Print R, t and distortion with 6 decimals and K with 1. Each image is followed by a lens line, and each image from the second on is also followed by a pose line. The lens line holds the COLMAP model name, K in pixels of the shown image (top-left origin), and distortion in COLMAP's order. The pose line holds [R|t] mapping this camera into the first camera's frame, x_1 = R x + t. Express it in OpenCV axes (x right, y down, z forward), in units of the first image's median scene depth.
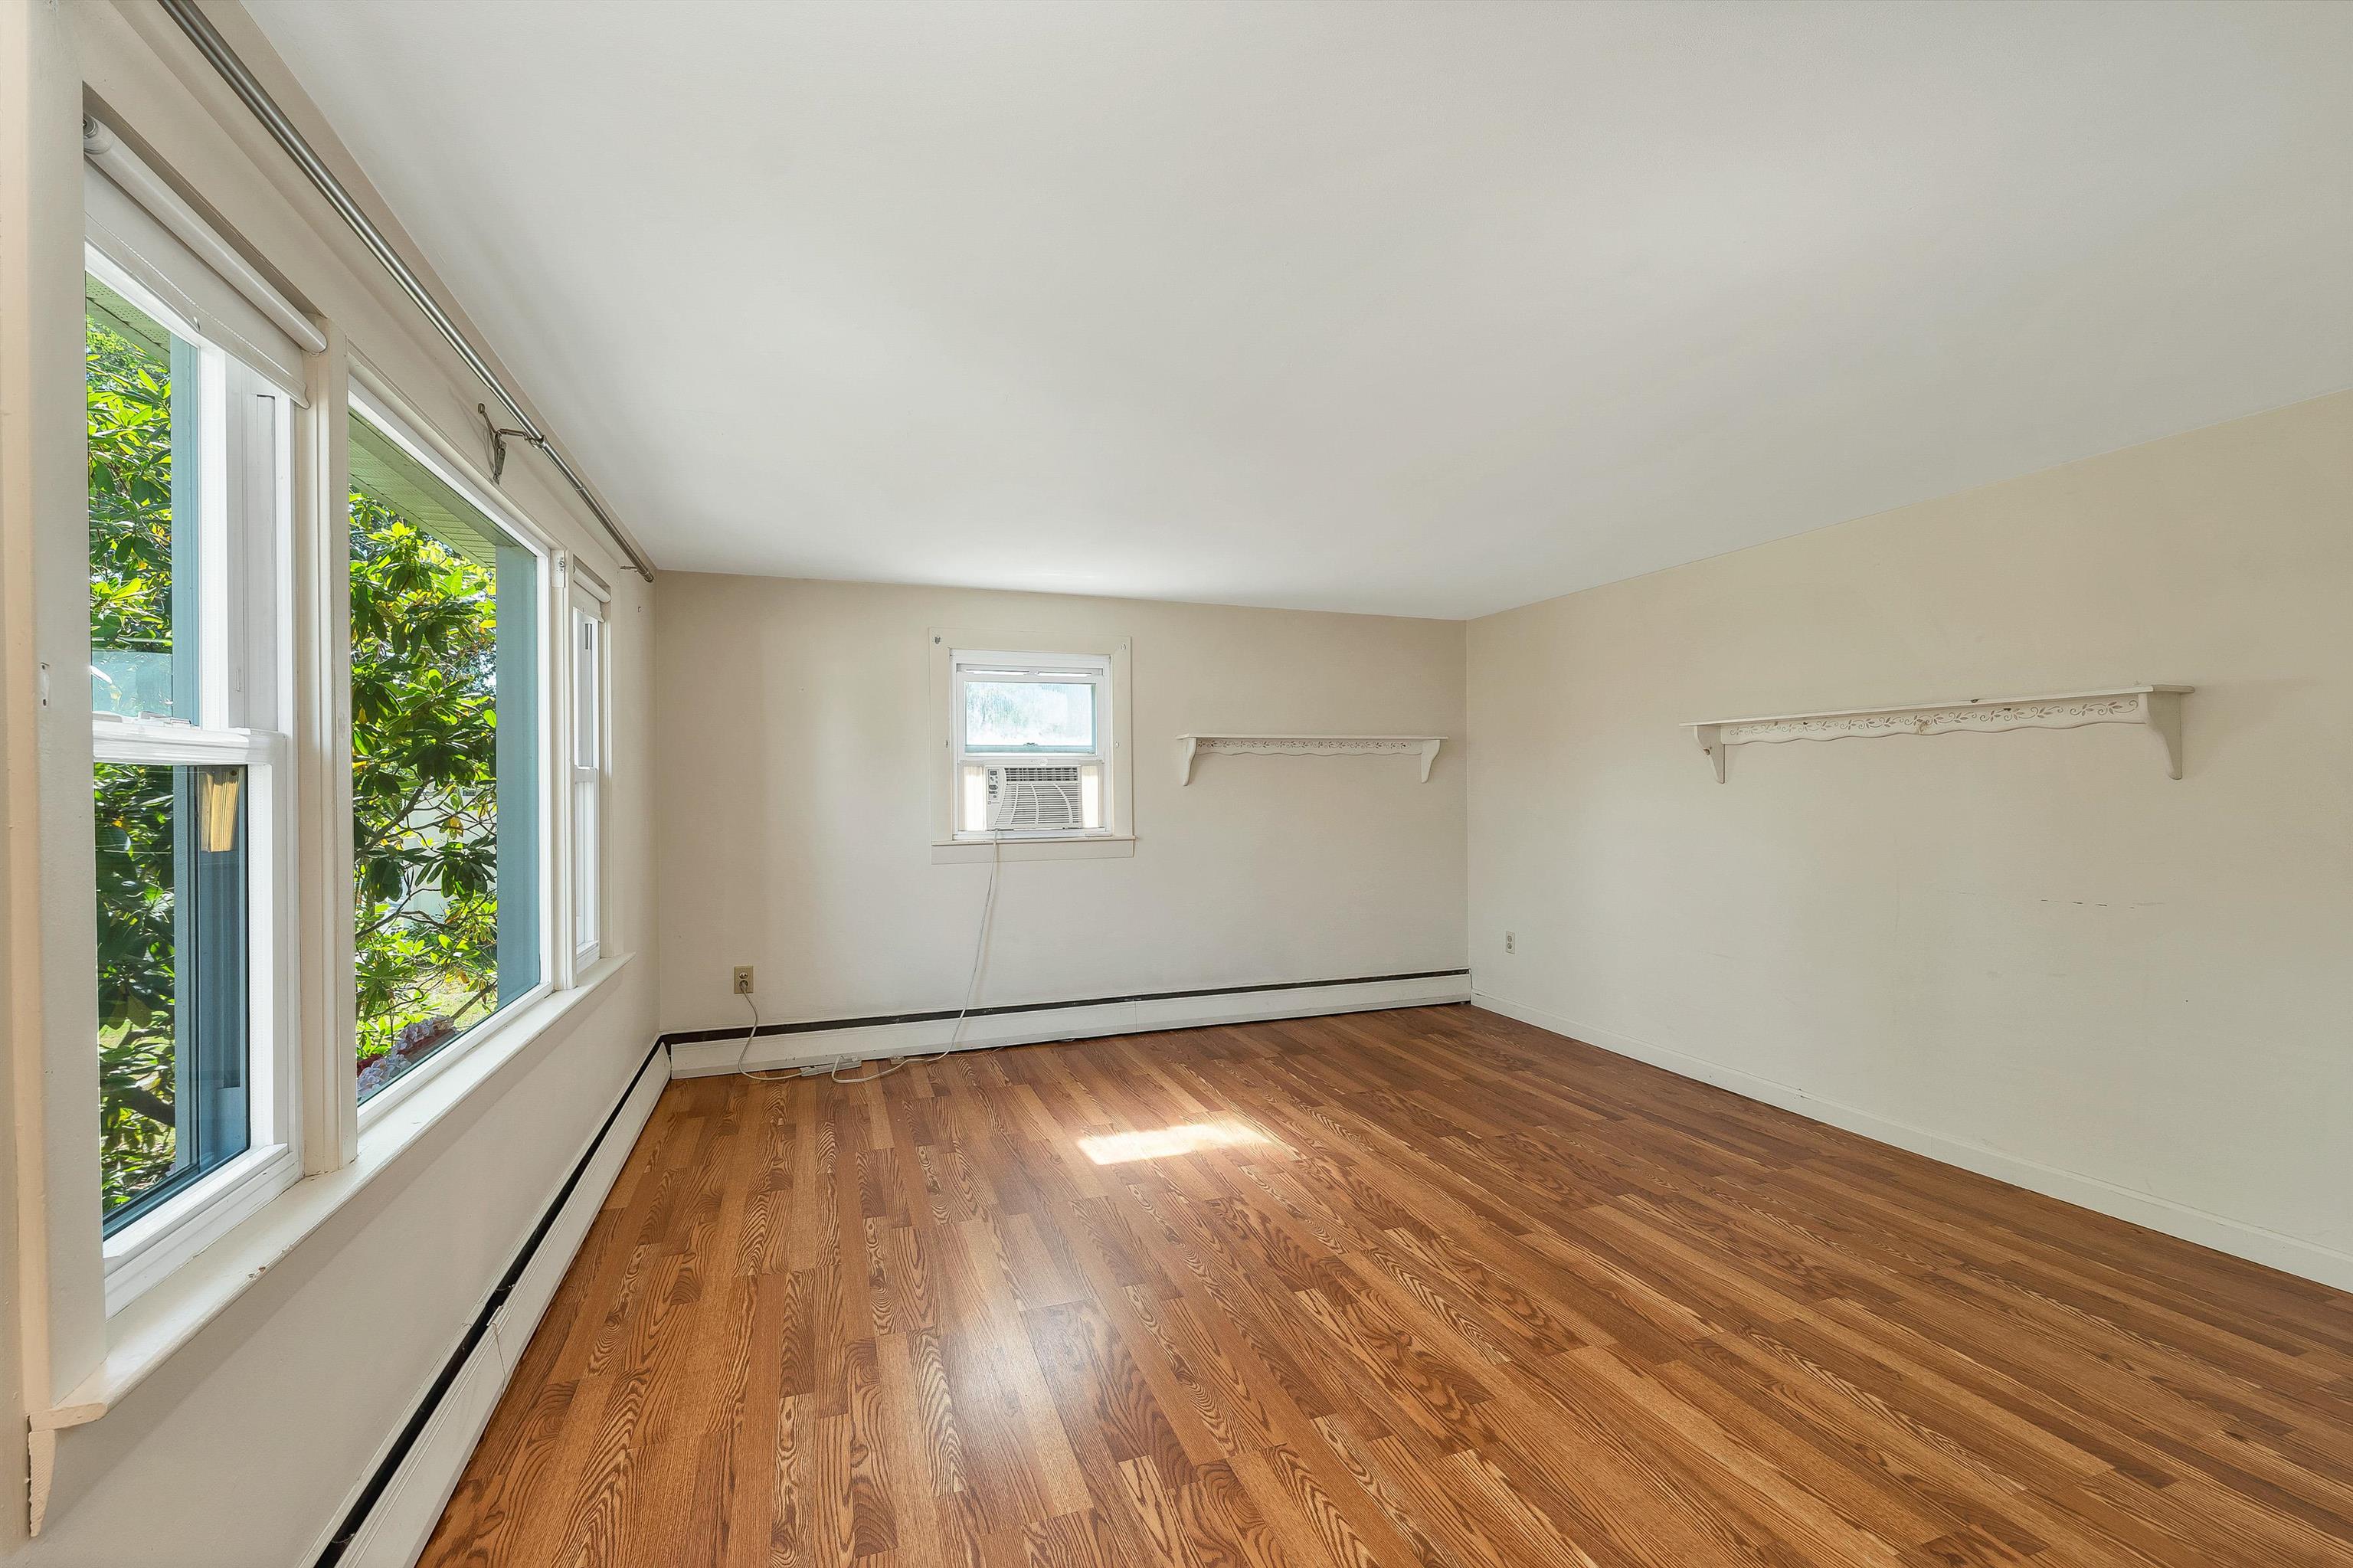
lens RADIAL K [[998.6, 0, 1206.6], [0, 998.6, 772.3], [0, 0, 1]] dist [-0.000301, 0.000867]
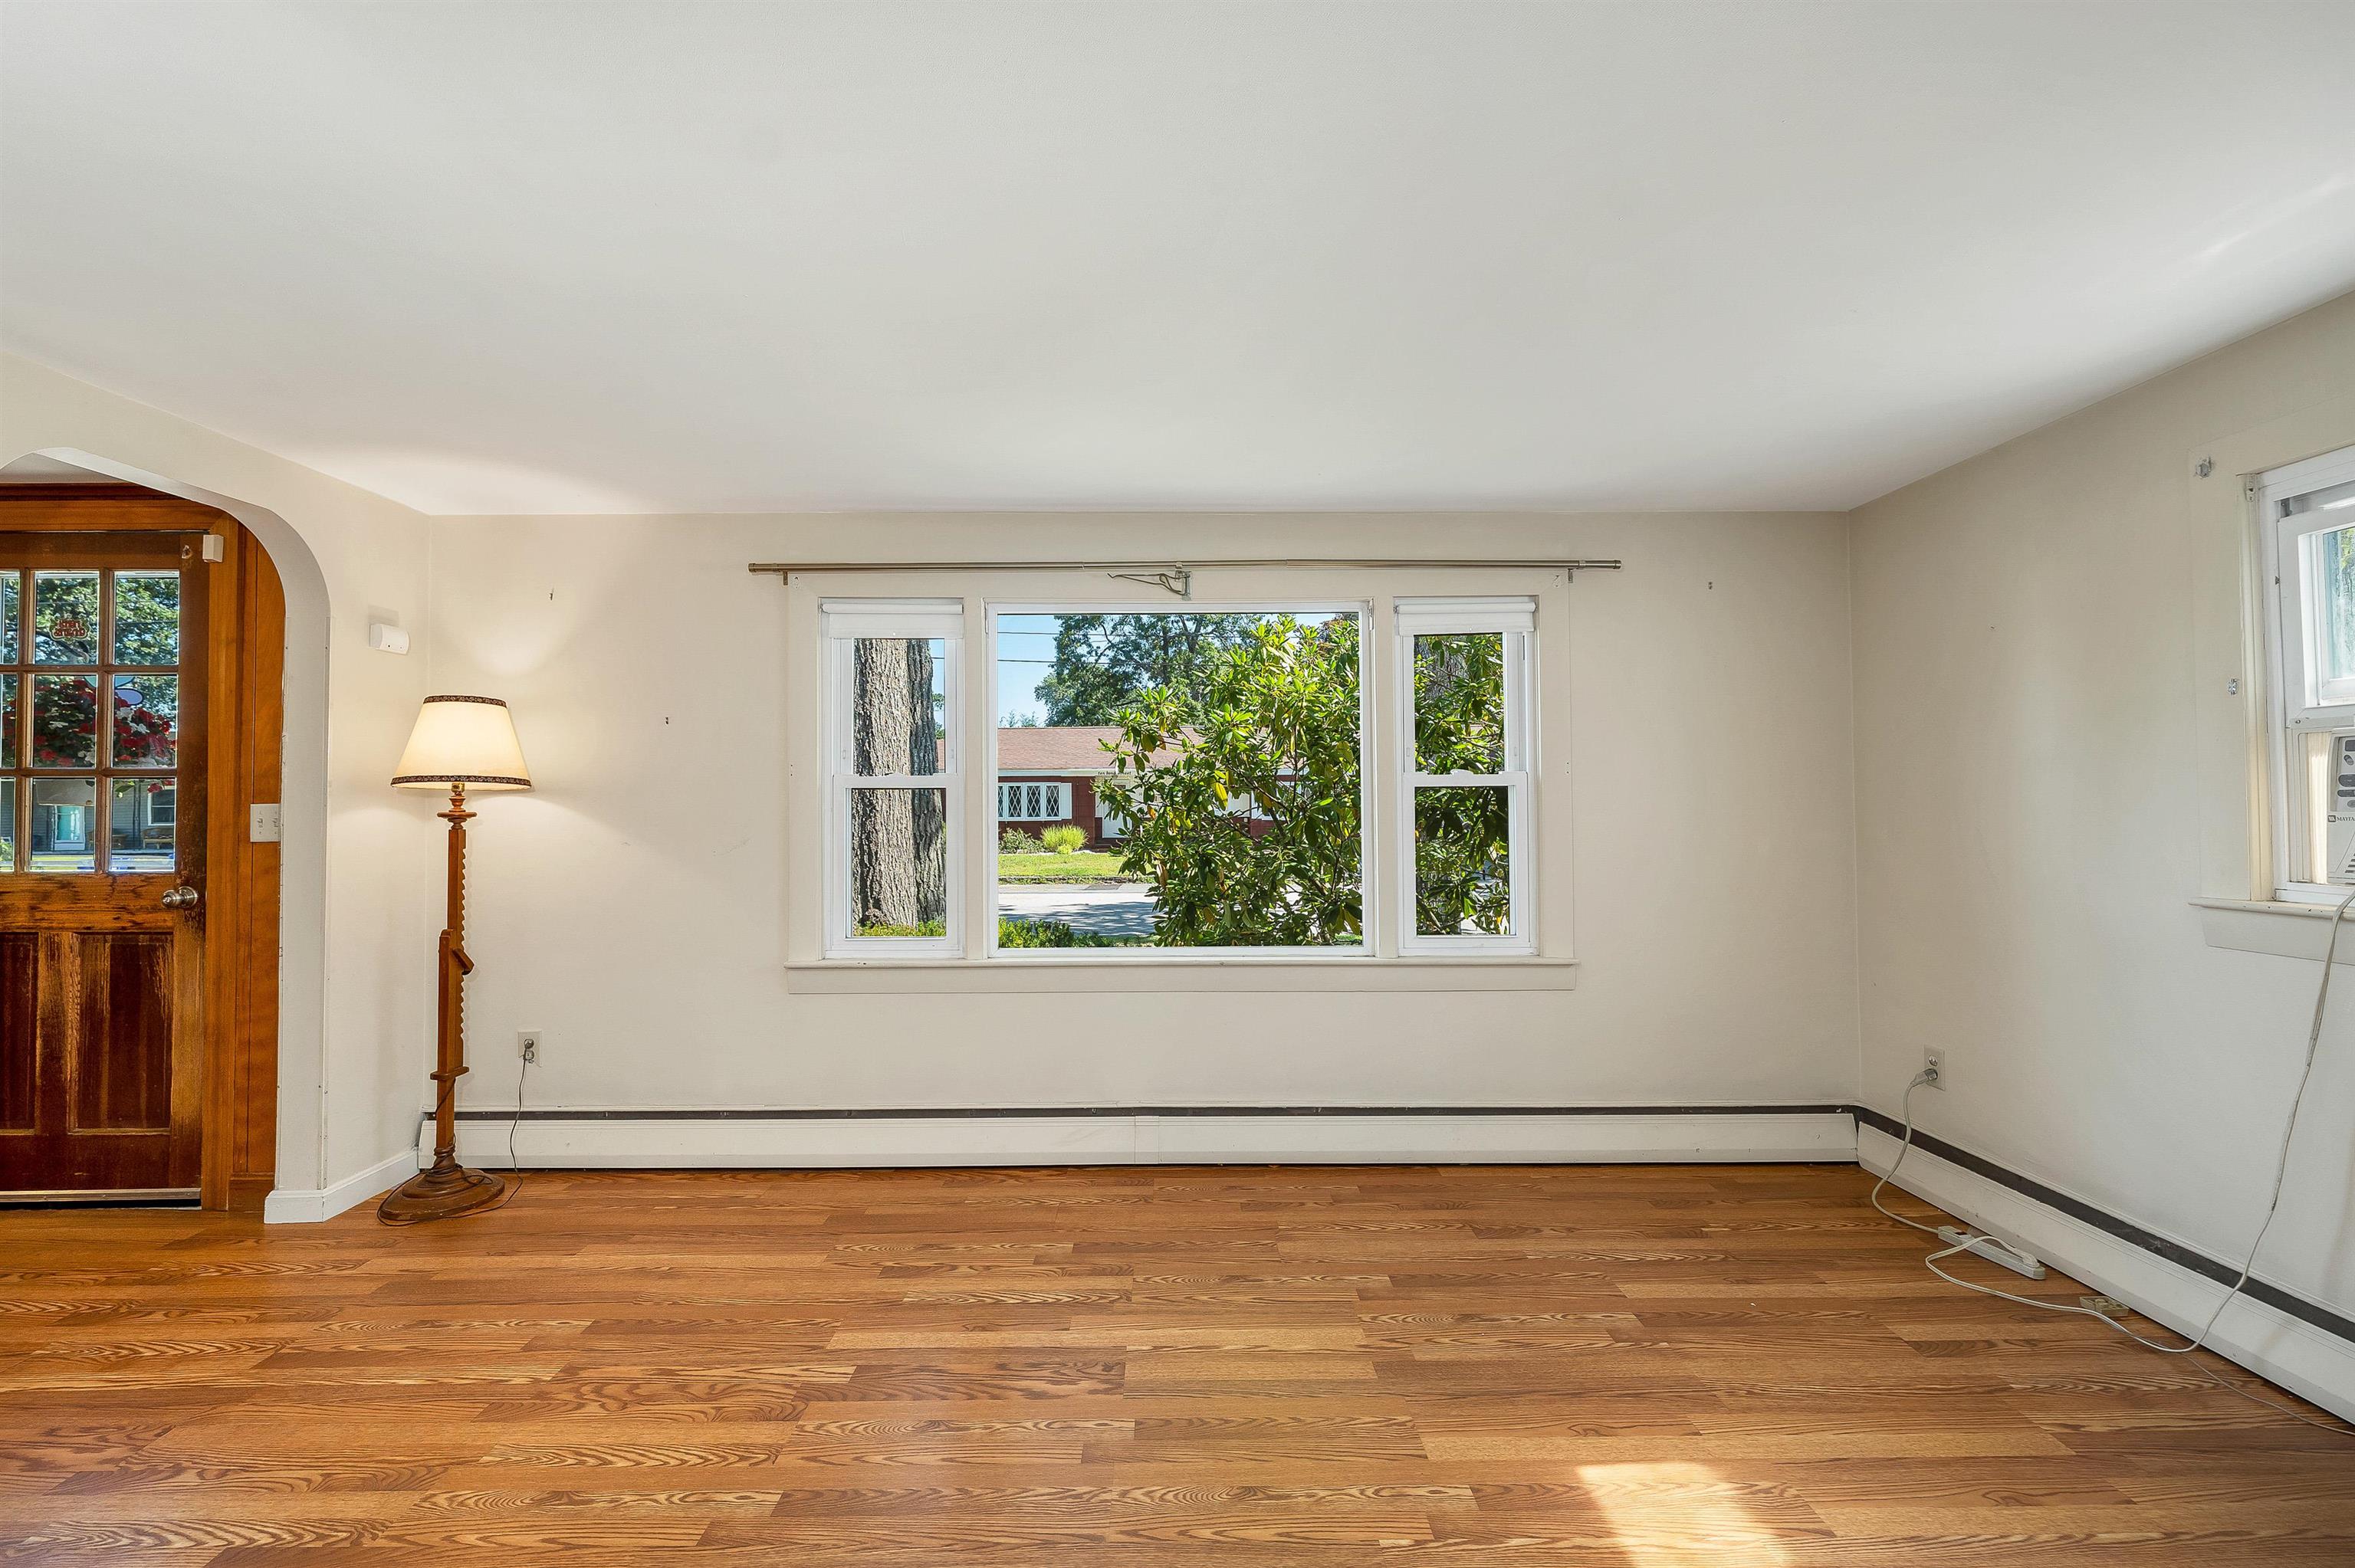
lens RADIAL K [[999.3, 0, 1169.9], [0, 999.3, 796.9], [0, 0, 1]] dist [-0.000301, 0.000867]
pose [[-0.370071, 0.000822, -0.929003, 0.577197], [0.020381, 0.999766, -0.007234, 0.018867], [0.928780, -0.021612, -0.370002, 1.181170]]
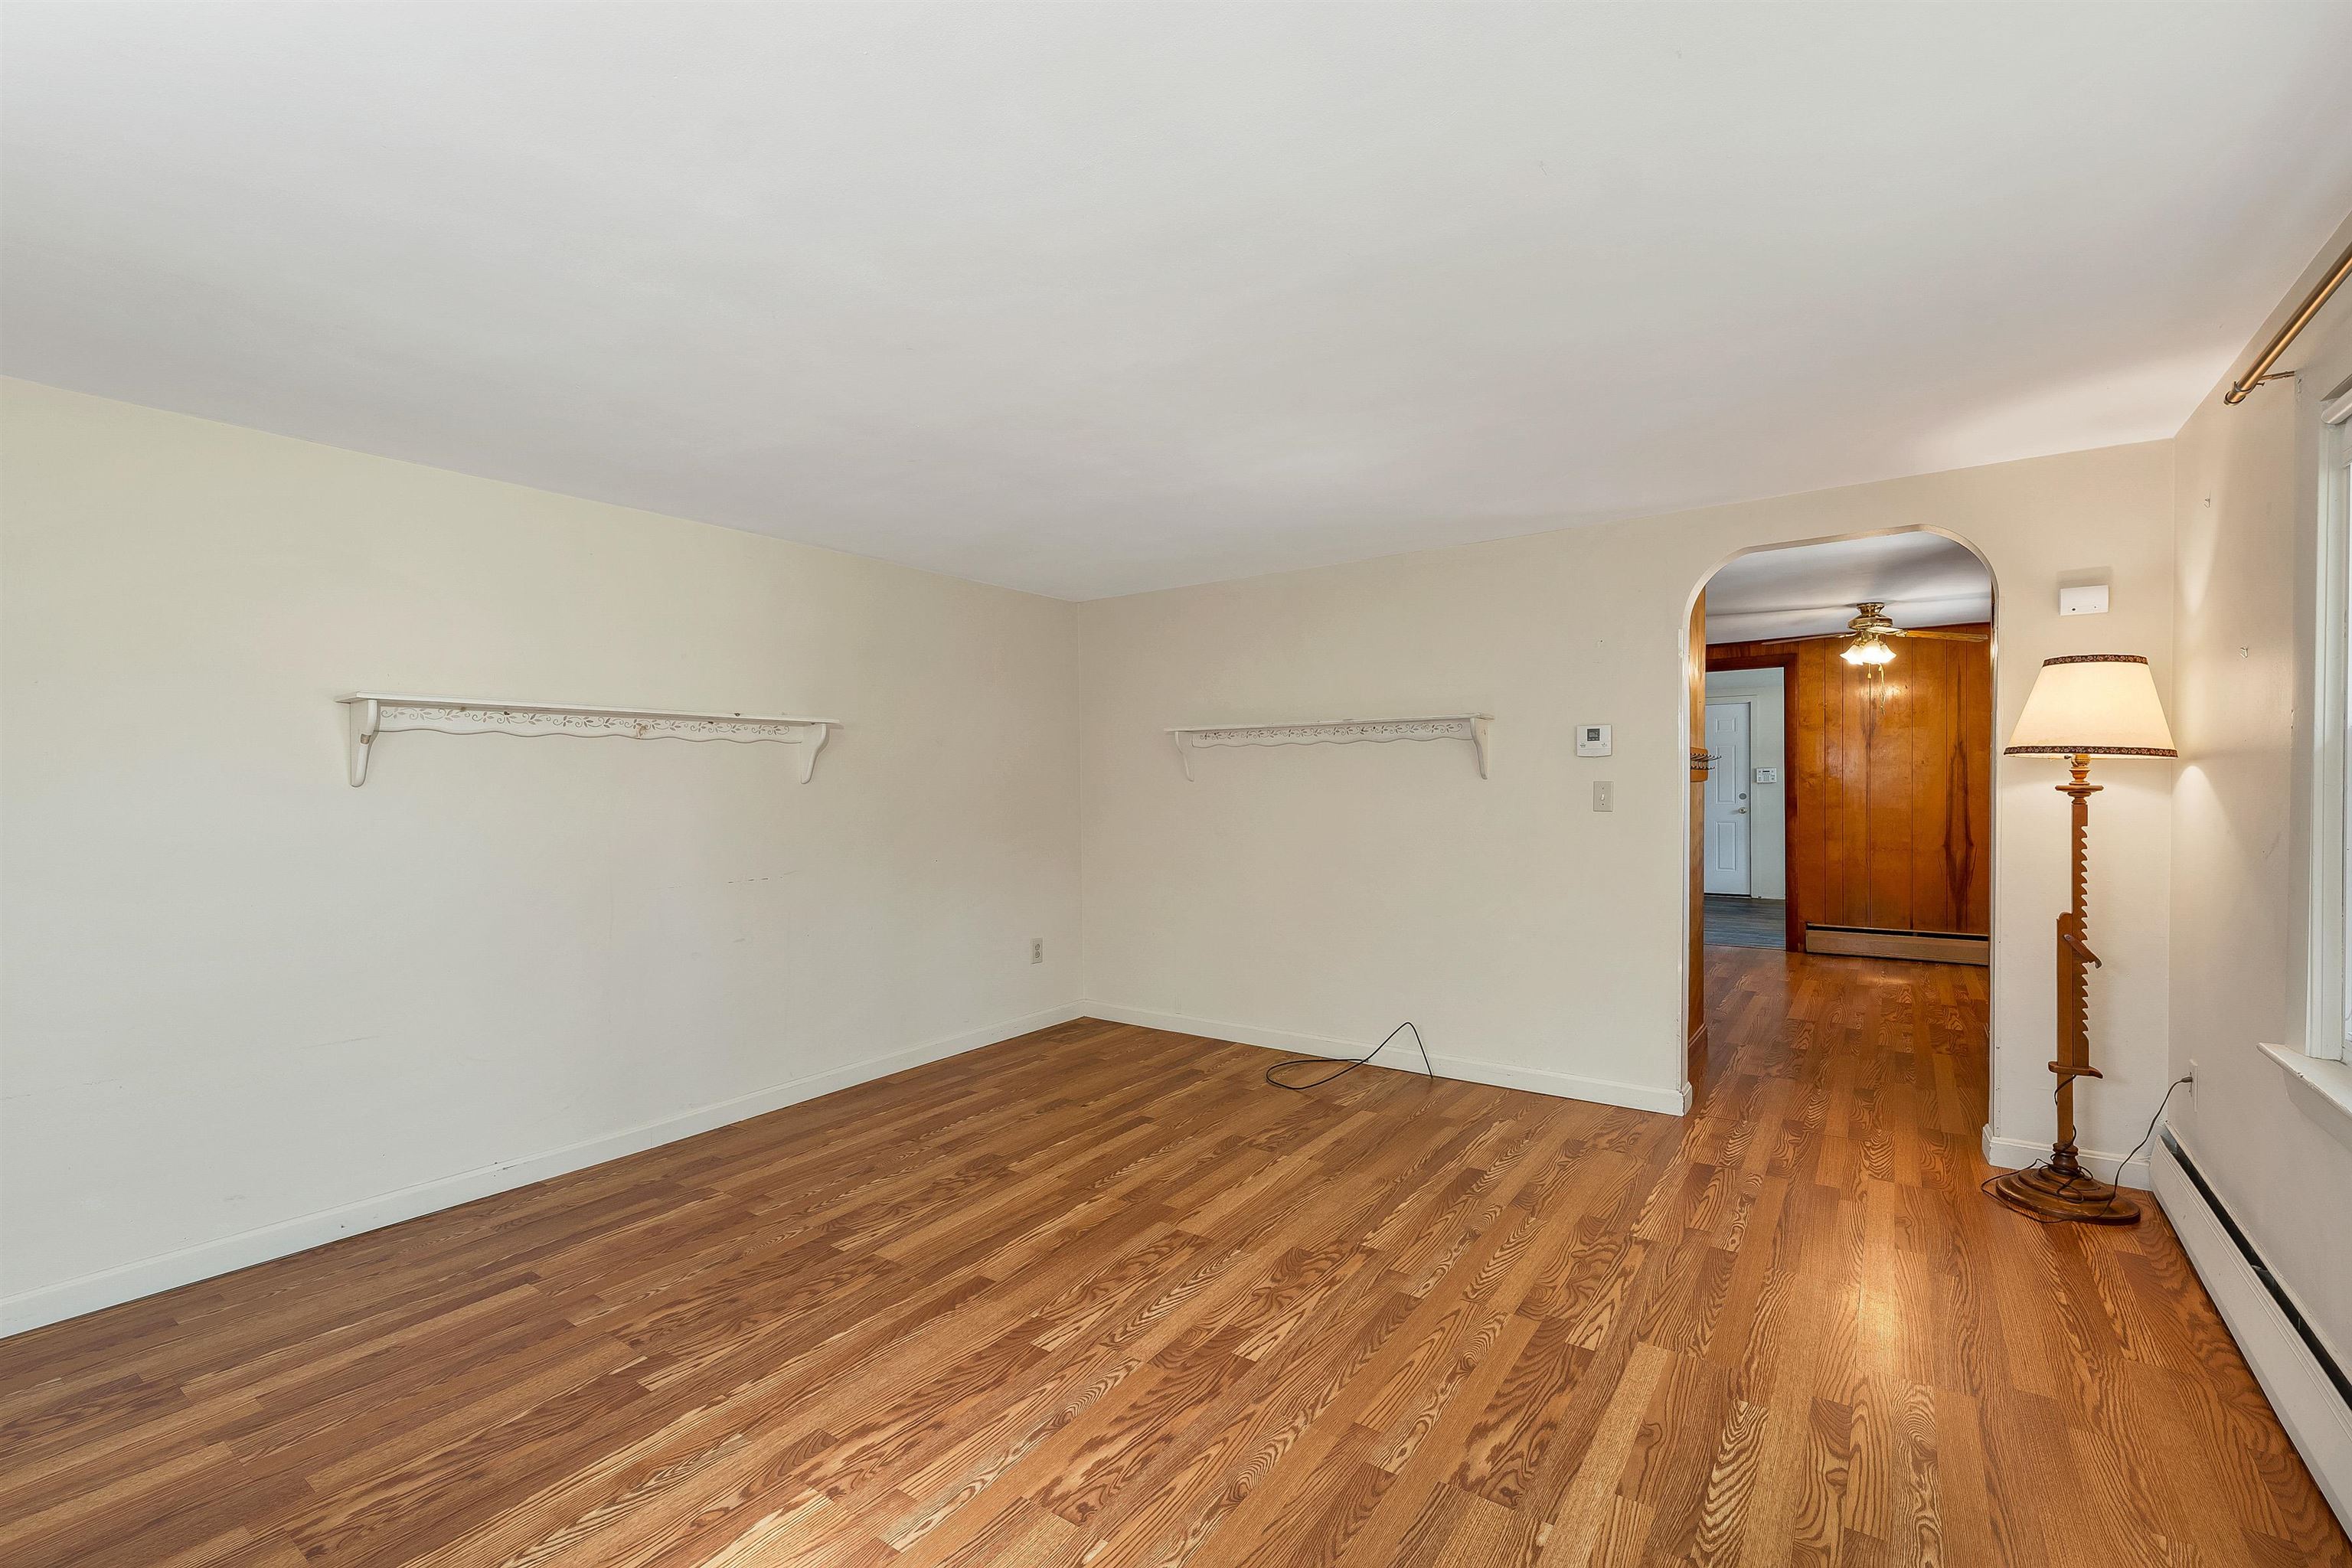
lens RADIAL K [[998.1, 0, 1158.7], [0, 998.1, 803.2], [0, 0, 1]] dist [-0.000301, 0.000867]
pose [[-0.532653, -0.006625, 0.846308, -0.529974], [-0.002064, 0.999977, 0.006529, 0.024570], [-0.846331, 0.001731, -0.532654, 1.352261]]
